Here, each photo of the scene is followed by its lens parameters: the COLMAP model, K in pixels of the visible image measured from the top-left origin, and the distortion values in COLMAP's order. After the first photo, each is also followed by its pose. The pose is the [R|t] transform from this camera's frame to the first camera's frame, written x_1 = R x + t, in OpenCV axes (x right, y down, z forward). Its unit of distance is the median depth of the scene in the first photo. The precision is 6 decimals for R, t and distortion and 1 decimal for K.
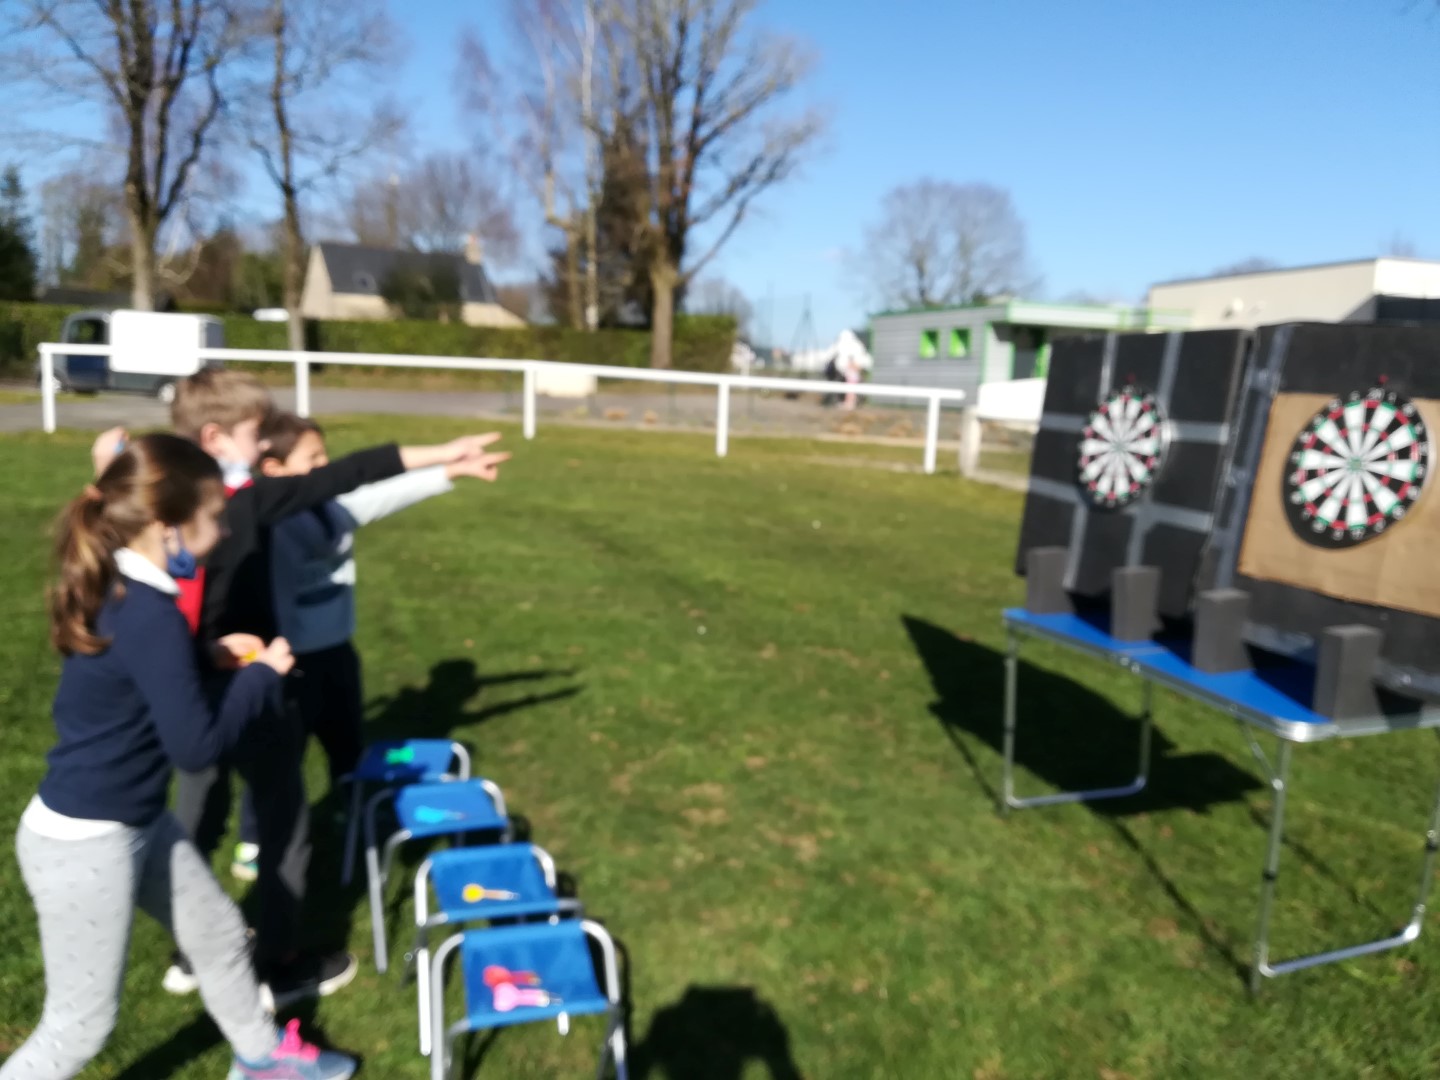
lens RADIAL K [[1100.5, 0, 757.4], [0, 1100.5, 581.2], [0, 0, 1]] dist [0.032912, -0.044838]
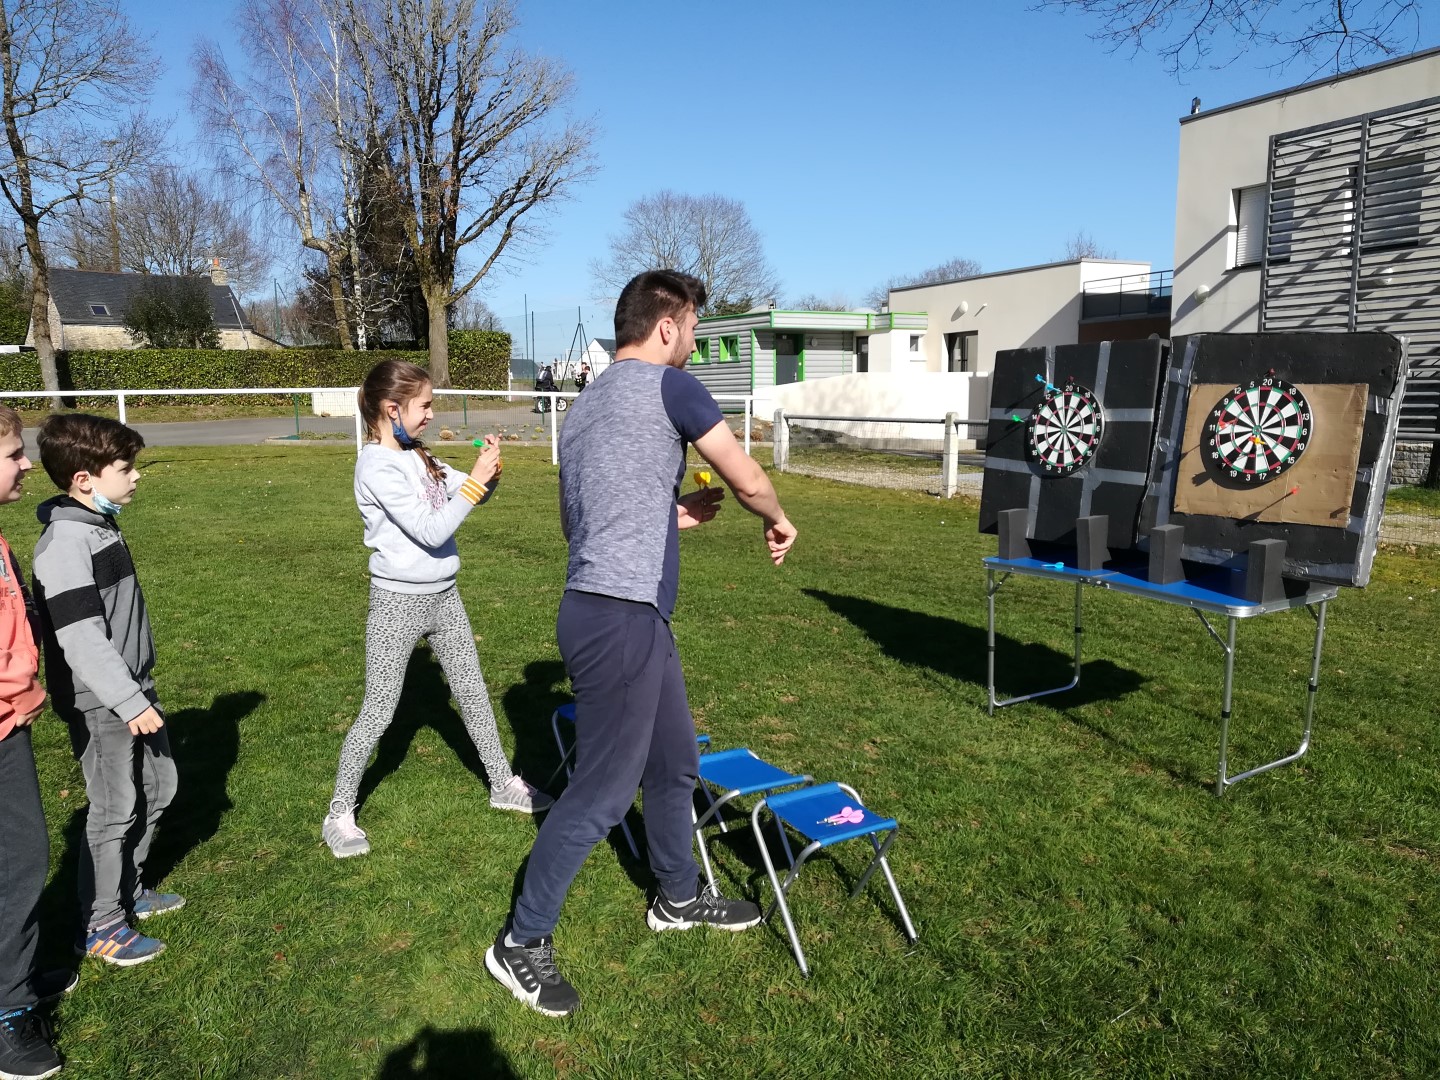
lens RADIAL K [[1100.5, 0, 707.8], [0, 1100.5, 584.3], [0, 0, 1]] dist [0.032912, -0.044838]
pose [[0.978691, -0.077546, 0.190133, -0.459889], [0.078572, 0.996906, 0.002151, 0.038158], [-0.189711, 0.012834, 0.981756, -0.300605]]
